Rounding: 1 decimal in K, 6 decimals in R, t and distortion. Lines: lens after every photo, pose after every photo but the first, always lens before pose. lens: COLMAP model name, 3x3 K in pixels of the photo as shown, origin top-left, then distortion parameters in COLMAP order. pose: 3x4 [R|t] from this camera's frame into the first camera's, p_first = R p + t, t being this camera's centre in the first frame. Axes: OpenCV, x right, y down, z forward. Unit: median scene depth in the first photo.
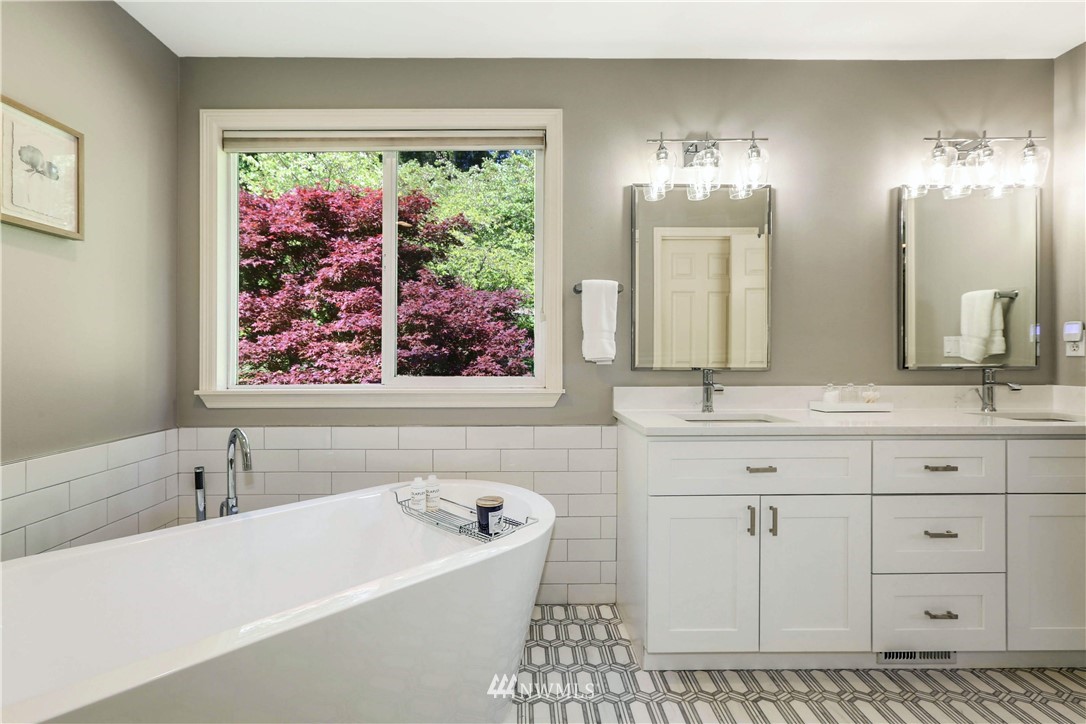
lens RADIAL K [[474.6, 0, 540.6], [0, 474.6, 354.6], [0, 0, 1]] dist [0.000690, 0.000103]
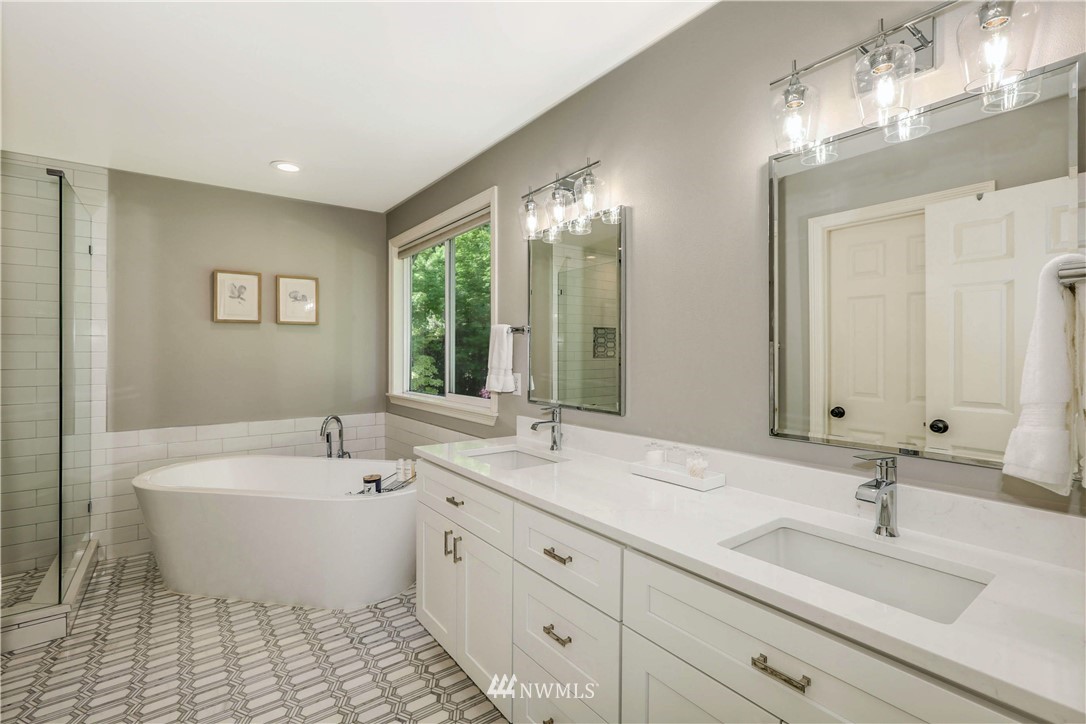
lens RADIAL K [[493.7, 0, 563.8], [0, 493.7, 354.0], [0, 0, 1]] dist [-0.001272, 0.000147]
pose [[0.602888, 0.009368, -0.797771, 1.175892], [-0.005211, 0.999956, 0.007804, -0.091224], [0.797809, -0.000548, 0.602910, 0.376612]]
